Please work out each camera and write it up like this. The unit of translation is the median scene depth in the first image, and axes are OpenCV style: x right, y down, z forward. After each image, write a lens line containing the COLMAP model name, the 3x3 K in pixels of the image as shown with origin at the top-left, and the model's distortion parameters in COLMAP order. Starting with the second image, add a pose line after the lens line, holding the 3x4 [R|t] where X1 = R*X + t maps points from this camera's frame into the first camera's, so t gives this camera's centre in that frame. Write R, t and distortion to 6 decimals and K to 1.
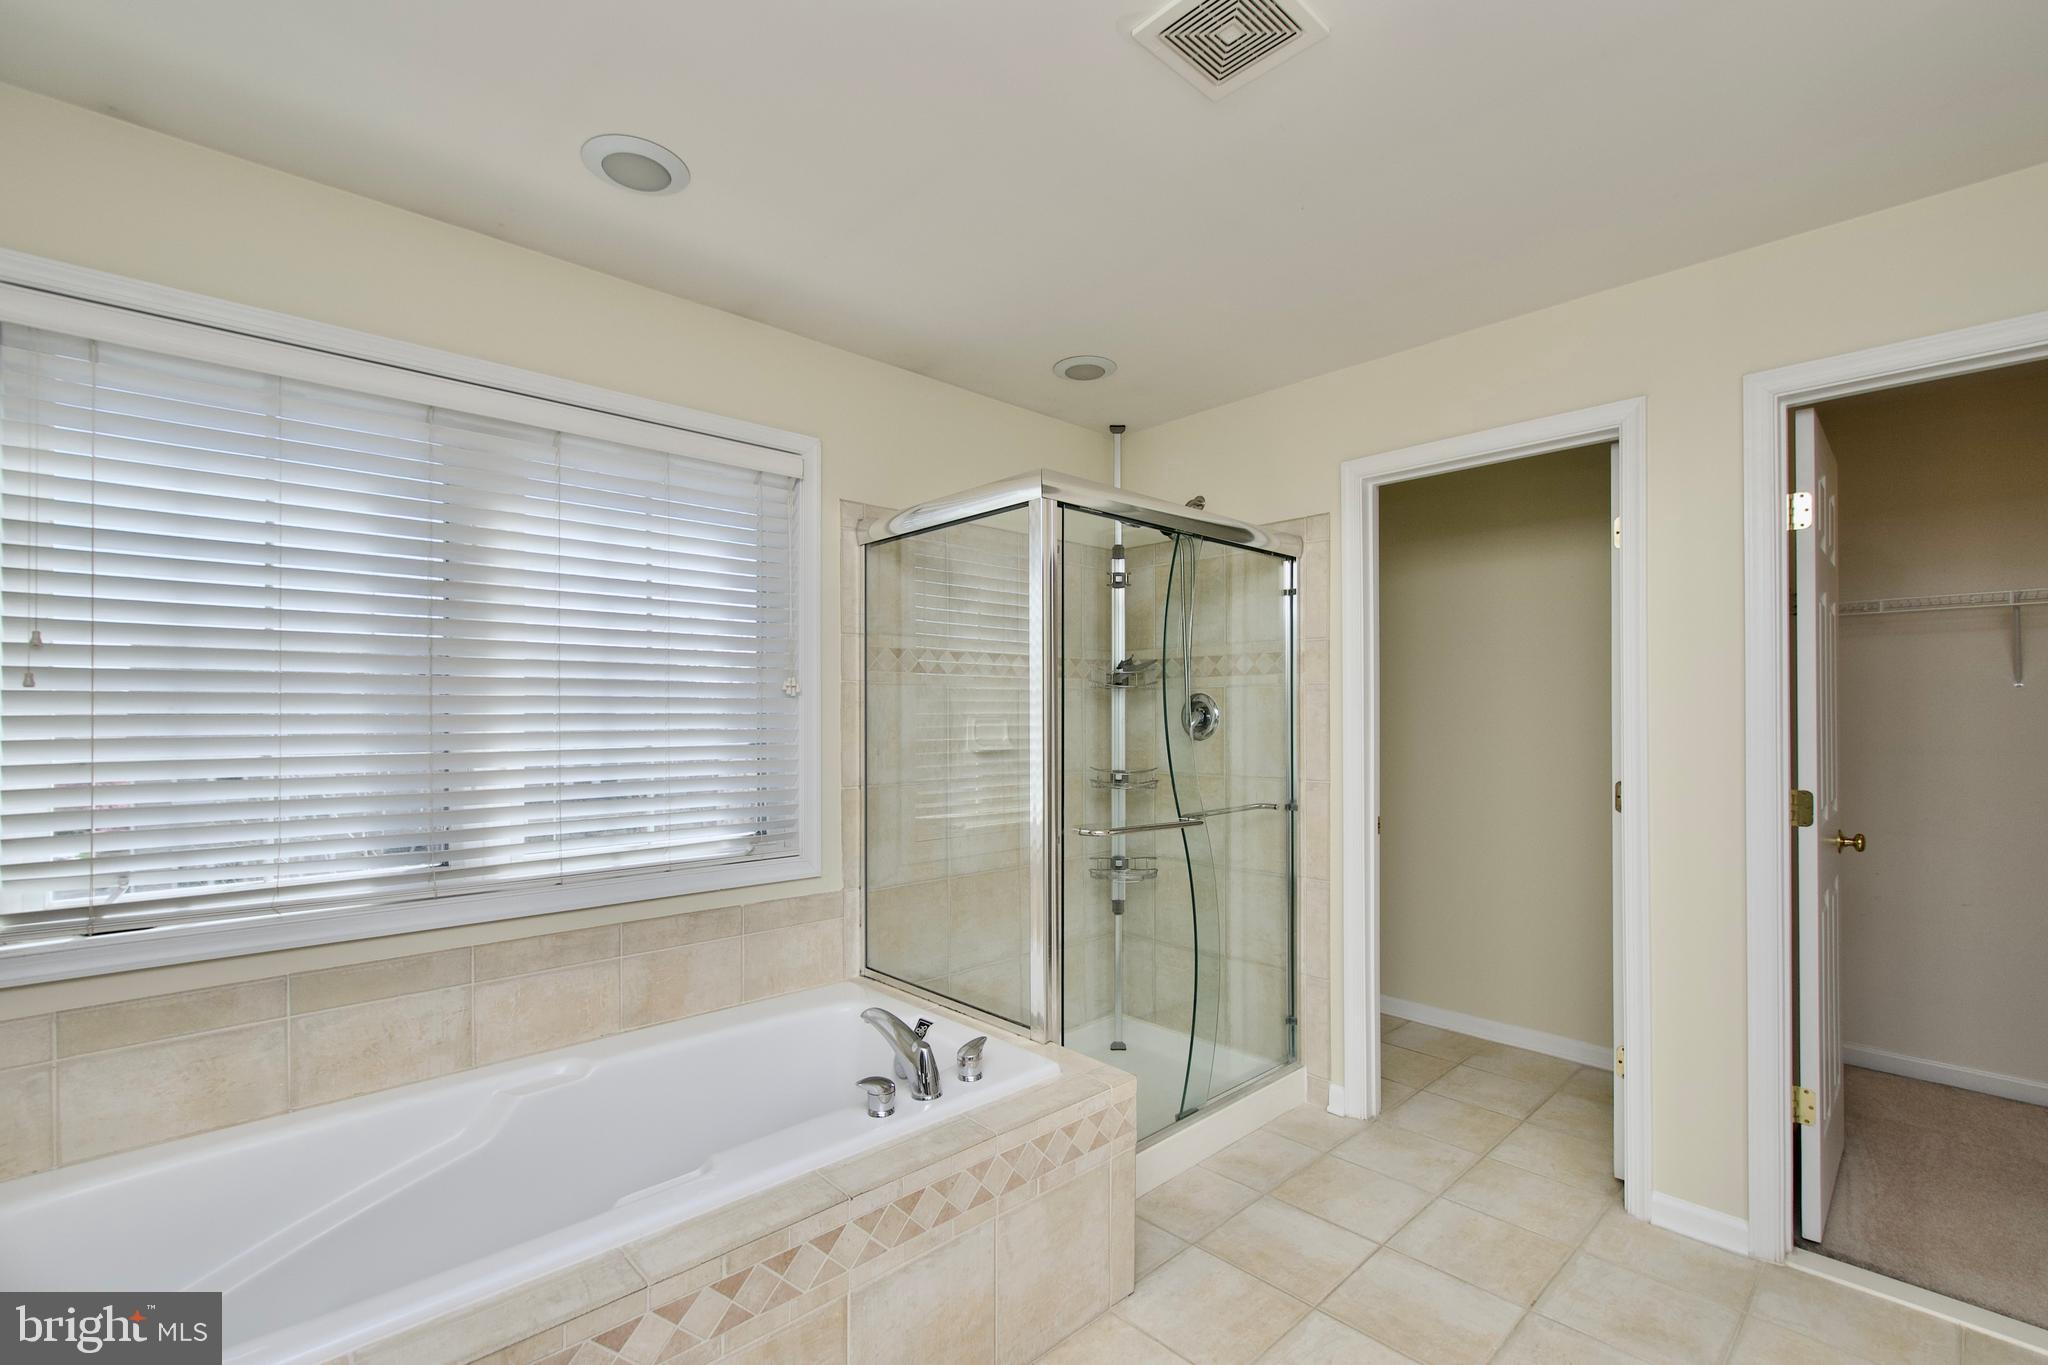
lens RADIAL K [[900.7, 0, 1045.8], [0, 900.7, 709.2], [0, 0, 1]] dist [0.002308, -0.000611]
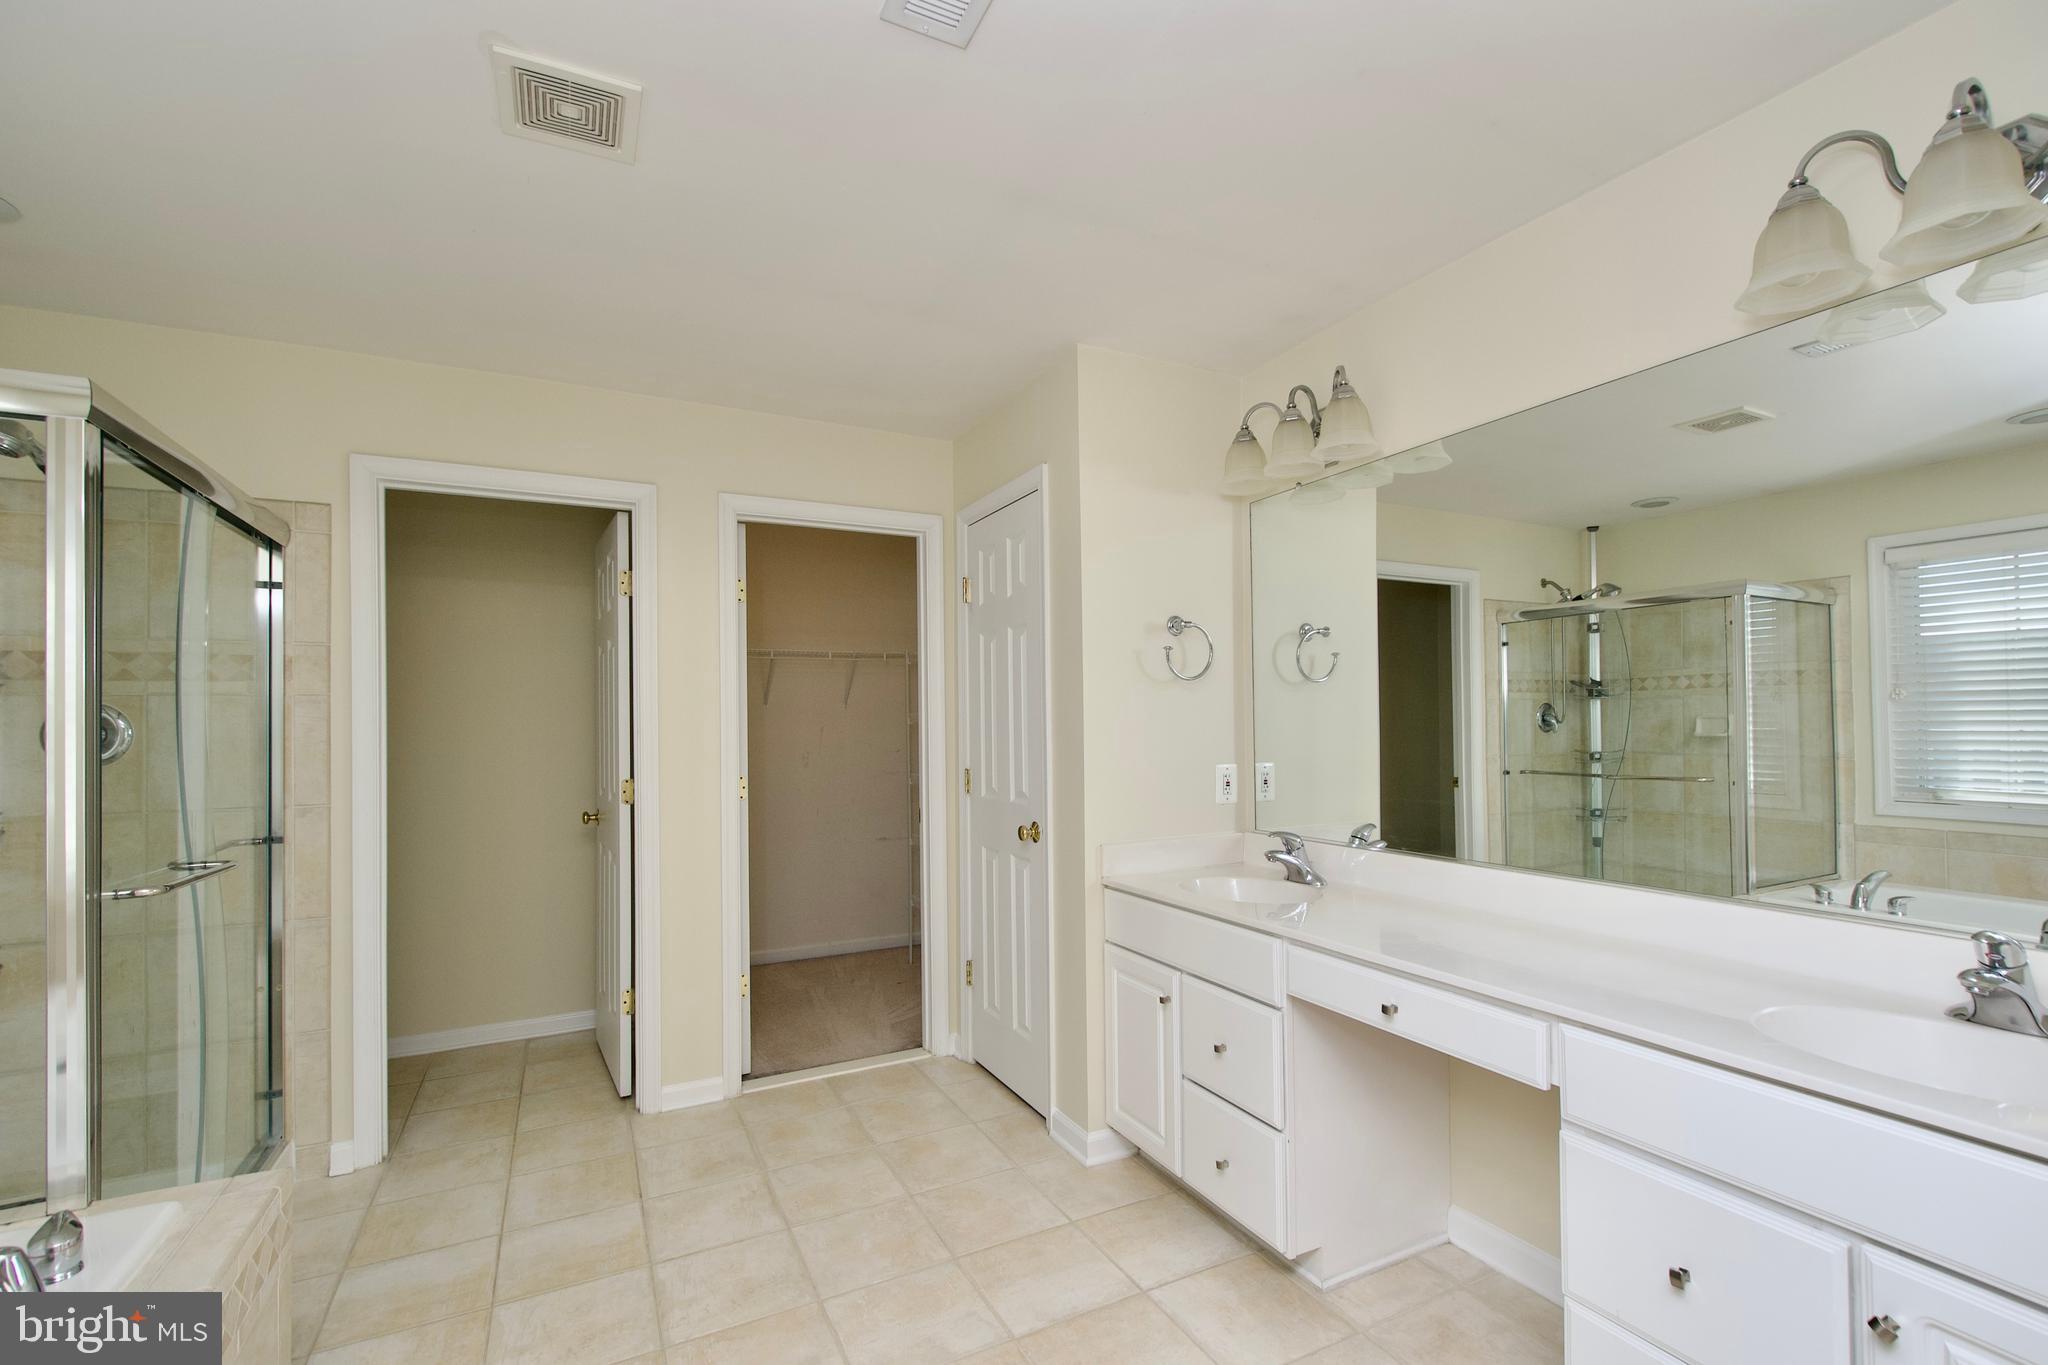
lens RADIAL K [[900.7, 0, 1045.8], [0, 900.7, 709.2], [0, 0, 1]] dist [0.002308, -0.000611]
pose [[0.268296, 0.016031, 0.963203, -0.365683], [0.003051, 0.999842, -0.017491, 0.003168], [-0.963332, 0.007631, 0.268205, 0.078439]]
